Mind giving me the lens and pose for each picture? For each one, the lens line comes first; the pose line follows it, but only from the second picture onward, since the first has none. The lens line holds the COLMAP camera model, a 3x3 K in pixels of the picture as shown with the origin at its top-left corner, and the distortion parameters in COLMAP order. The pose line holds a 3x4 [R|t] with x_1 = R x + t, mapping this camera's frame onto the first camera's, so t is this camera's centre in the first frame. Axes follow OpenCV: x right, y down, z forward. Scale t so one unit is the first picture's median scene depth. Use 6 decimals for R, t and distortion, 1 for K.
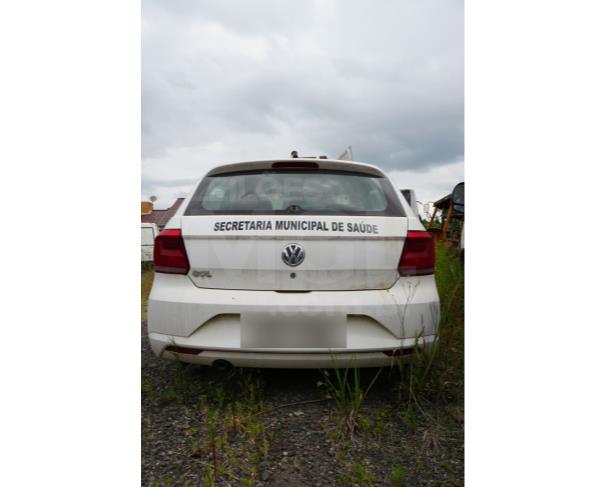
lens RADIAL K [[370.3, 0, 302.5], [0, 370.3, 243.5], [0, 0, 1]] dist [-0.133499, 0.106720]
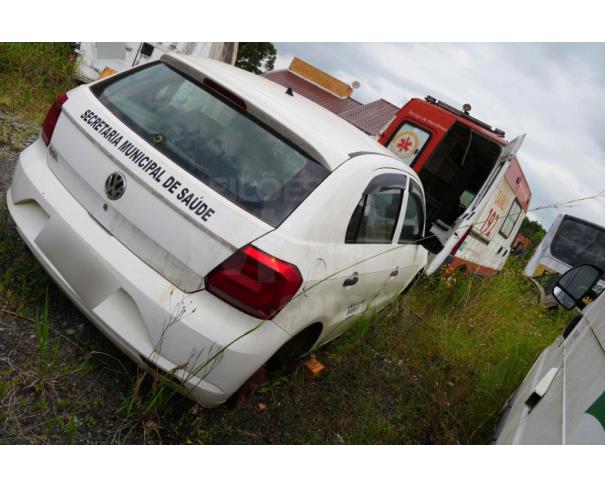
lens RADIAL K [[459.1, 0, 305.9], [0, 459.1, 241.3], [0, 0, 1]] dist [-0.126671, 0.094168]
pose [[0.757229, 0.557470, -0.340340, 0.688663], [-0.501462, 0.830078, 0.243938, -0.316080], [0.418497, -0.014050, 0.908110, 0.271154]]
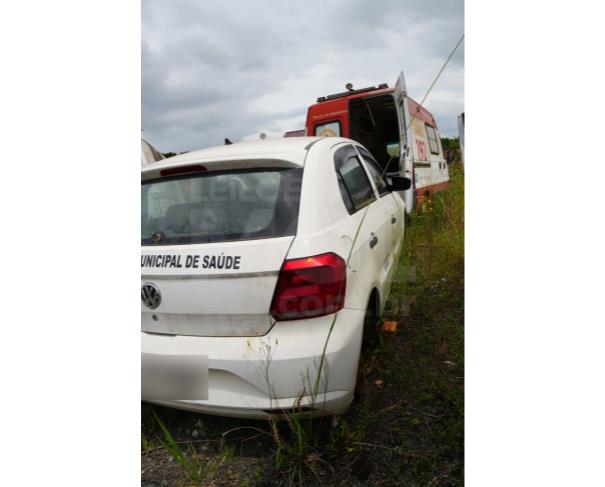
lens RADIAL K [[370.3, 0, 302.5], [0, 370.3, 243.5], [0, 0, 1]] dist [-0.133499, 0.106720]
pose [[0.937949, -0.029586, -0.345510, 0.601270], [0.101821, 0.975933, 0.192841, -0.214928], [0.331489, -0.216055, 0.918387, 0.356812]]
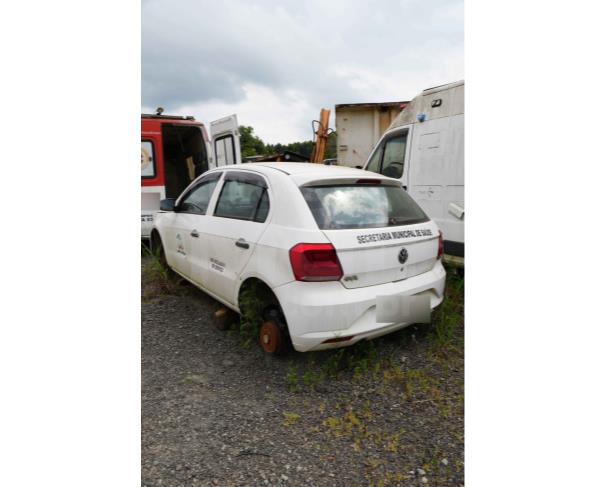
lens RADIAL K [[370.3, 0, 302.5], [0, 370.3, 243.5], [0, 0, 1]] dist [-0.133499, 0.106720]
pose [[0.795798, -0.094543, 0.598136, -1.170977], [-0.006147, 0.986425, 0.164096, -0.245163], [-0.605531, -0.134264, 0.784414, 0.120310]]
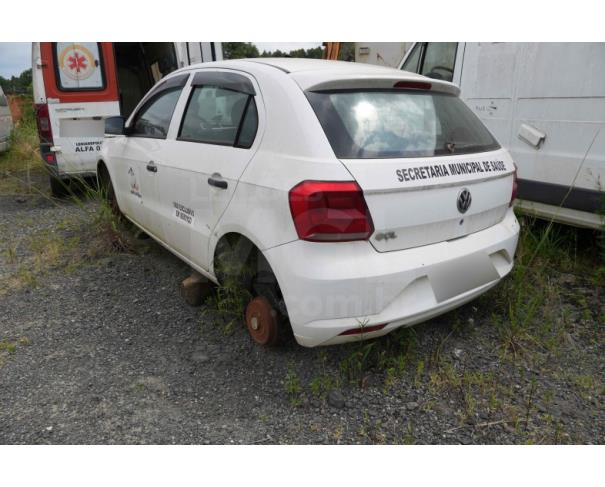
lens RADIAL K [[459.1, 0, 305.9], [0, 459.1, 241.3], [0, 0, 1]] dist [-0.126671, 0.094168]
pose [[0.798311, -0.170061, 0.577736, -1.010583], [-0.008335, 0.956091, 0.292950, -0.201466], [-0.602188, -0.238680, 0.761841, 0.338764]]
